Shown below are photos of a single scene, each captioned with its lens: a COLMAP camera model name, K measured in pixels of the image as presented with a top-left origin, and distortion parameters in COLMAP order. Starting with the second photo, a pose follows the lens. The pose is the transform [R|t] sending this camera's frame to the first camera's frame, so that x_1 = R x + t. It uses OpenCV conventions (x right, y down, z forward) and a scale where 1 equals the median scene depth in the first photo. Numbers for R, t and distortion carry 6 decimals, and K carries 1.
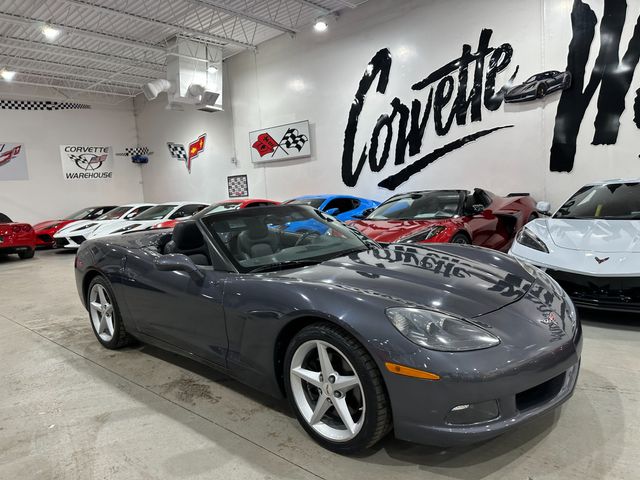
lens RADIAL K [[452.7, 0, 318.8], [0, 452.7, 241.1], [0, 0, 1]] dist [0.087298, -0.124550]
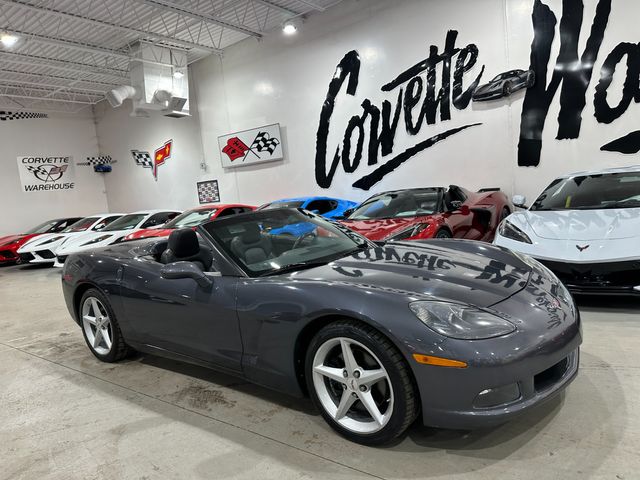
lens RADIAL K [[452.7, 0, 319.2], [0, 452.7, 246.4], [0, 0, 1]] dist [0.087298, -0.124550]
pose [[0.996020, -0.047228, 0.075591, -0.029836], [0.046755, 0.998874, 0.008023, 0.000345], [-0.075885, -0.004457, 0.997107, -0.005525]]
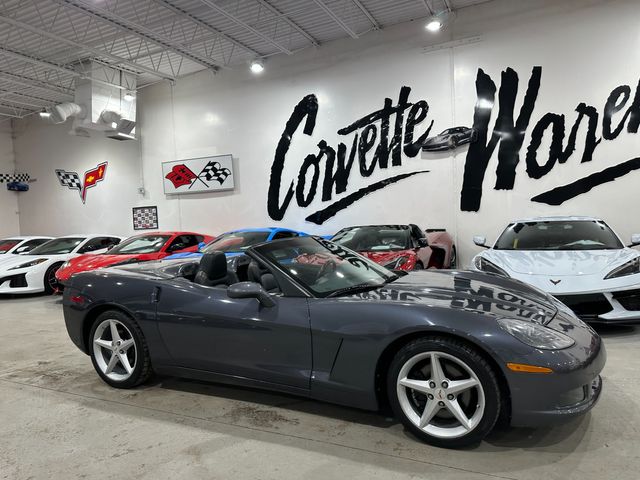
lens RADIAL K [[452.7, 0, 320.1], [0, 452.7, 245.3], [0, 0, 1]] dist [0.087298, -0.124550]
pose [[0.960005, 0.001277, 0.279981, -0.149389], [0.017528, 0.997754, -0.064652, 0.004957], [-0.279435, 0.066974, 0.957826, -0.012207]]
